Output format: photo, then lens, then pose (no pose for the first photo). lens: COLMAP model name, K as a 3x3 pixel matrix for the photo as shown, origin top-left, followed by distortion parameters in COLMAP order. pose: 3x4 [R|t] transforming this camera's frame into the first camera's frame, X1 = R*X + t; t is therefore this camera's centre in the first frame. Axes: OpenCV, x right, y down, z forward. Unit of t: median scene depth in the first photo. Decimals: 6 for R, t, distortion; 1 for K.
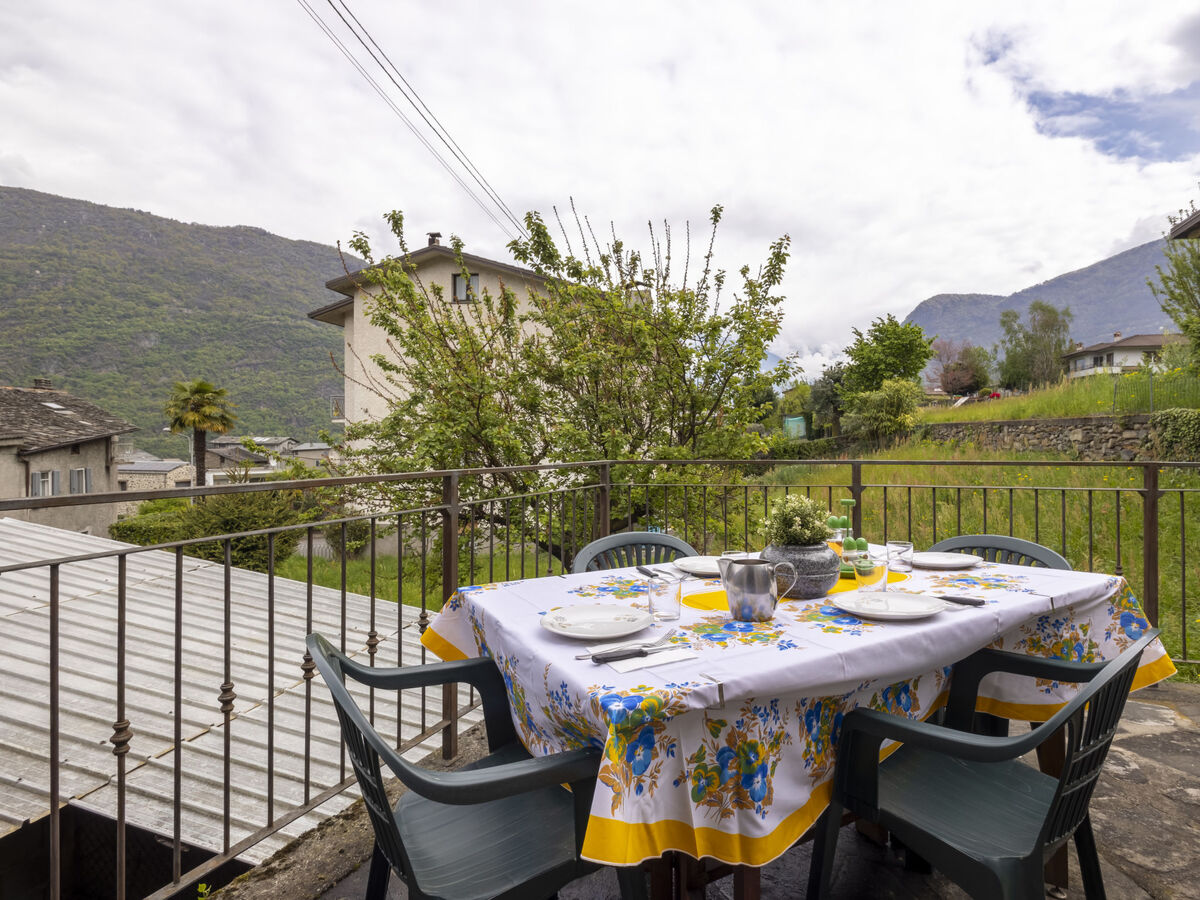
lens RADIAL K [[601.7, 0, 600.0], [0, 601.7, 450.0], [0, 0, 1]] dist [0.000244, -0.000215]
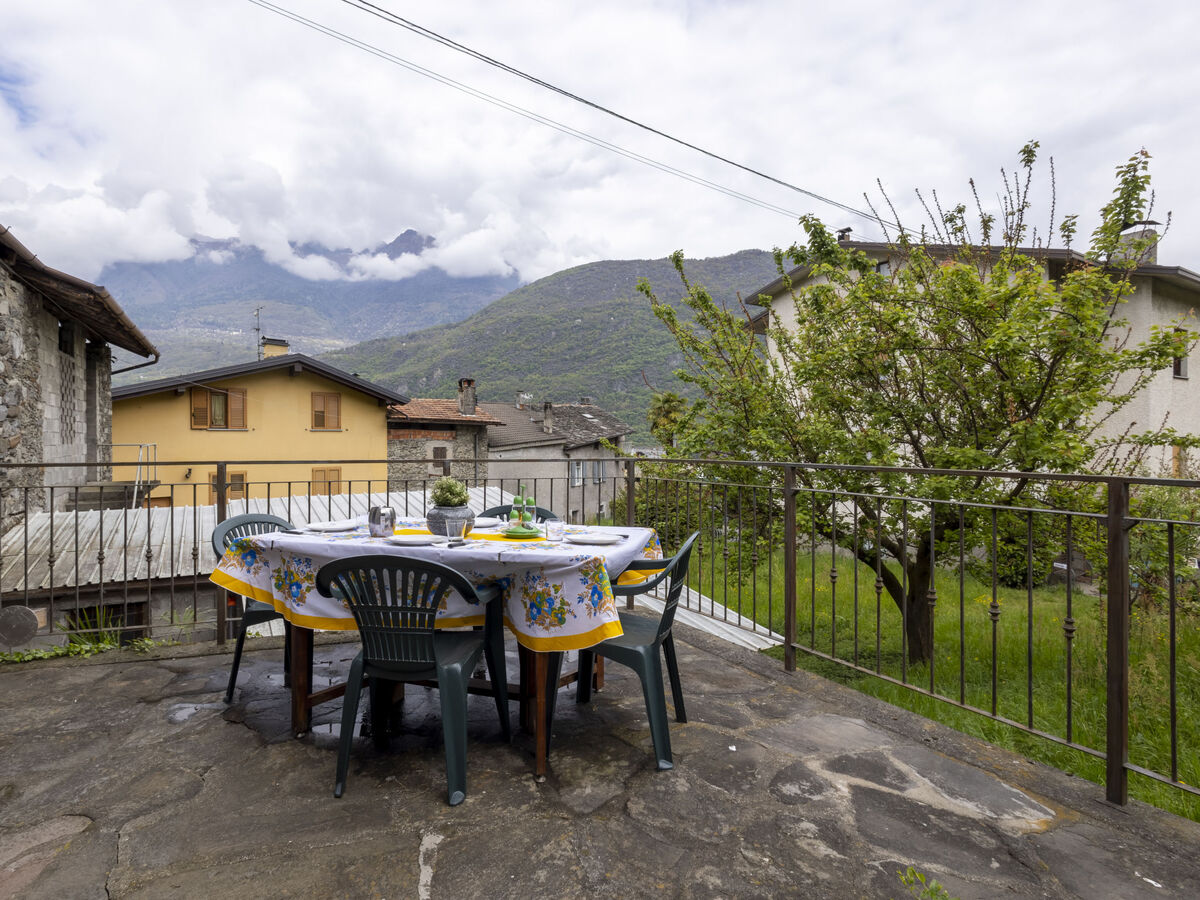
lens RADIAL K [[624.4, 0, 600.0], [0, 624.4, 450.0], [0, 0, 1]] dist [-0.012079, -0.000839]
pose [[0.672111, 0.009688, -0.740387, 0.217840], [-0.007916, 0.999951, 0.005897, -0.001237], [0.740408, 0.001897, 0.672155, 0.018933]]
